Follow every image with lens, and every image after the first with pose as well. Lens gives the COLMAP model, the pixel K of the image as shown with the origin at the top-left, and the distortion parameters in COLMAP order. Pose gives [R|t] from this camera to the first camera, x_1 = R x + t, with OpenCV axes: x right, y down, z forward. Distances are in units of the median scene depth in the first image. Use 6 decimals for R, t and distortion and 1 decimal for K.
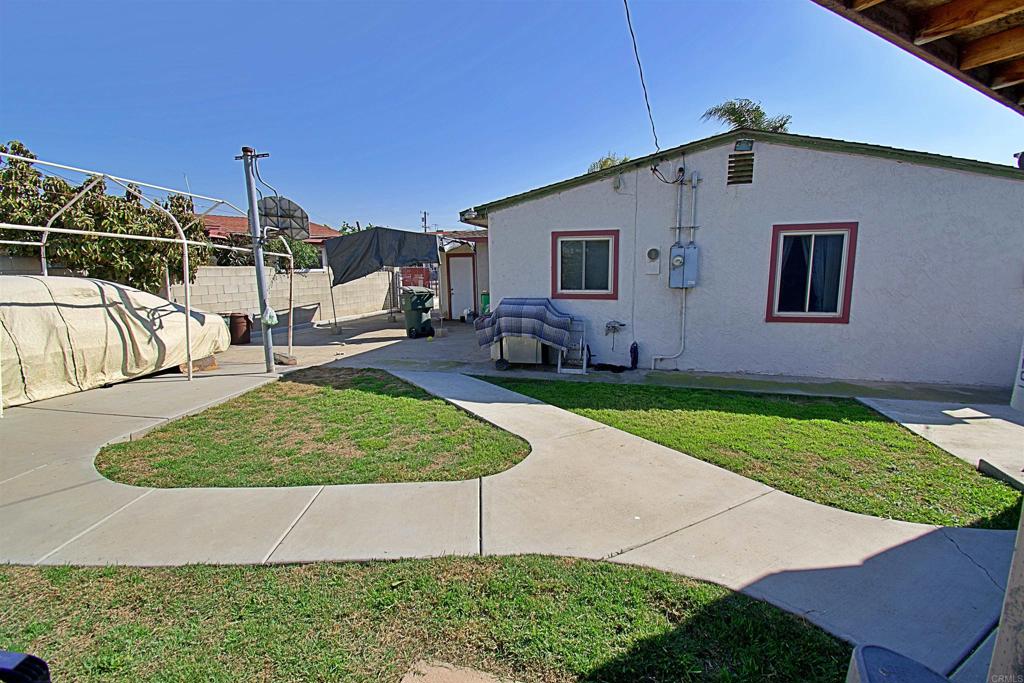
lens RADIAL K [[457.1, 0, 512.0], [0, 457.1, 341.5], [0, 0, 1]] dist [-0.000739, -0.000400]
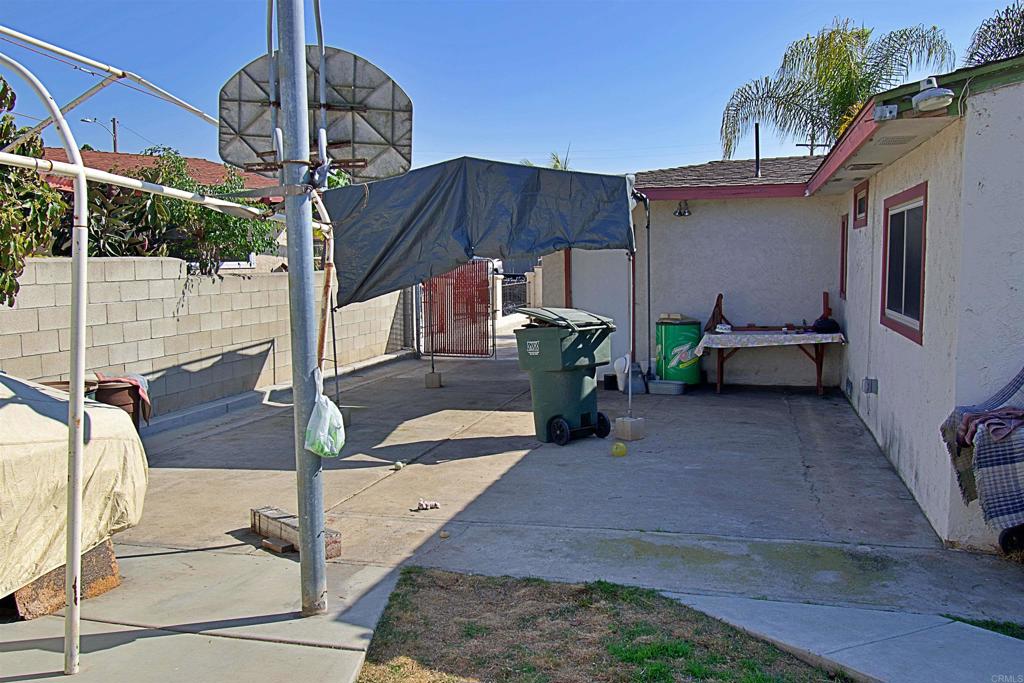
lens RADIAL K [[861.0, 0, 512.0], [0, 861.0, 341.5], [0, 0, 1]] dist [0.010751, 0.003362]
pose [[0.999872, -0.002840, -0.015736, -0.250151], [0.001837, 0.997984, -0.063439, -0.047043], [0.015884, 0.063402, 0.997862, 0.276081]]
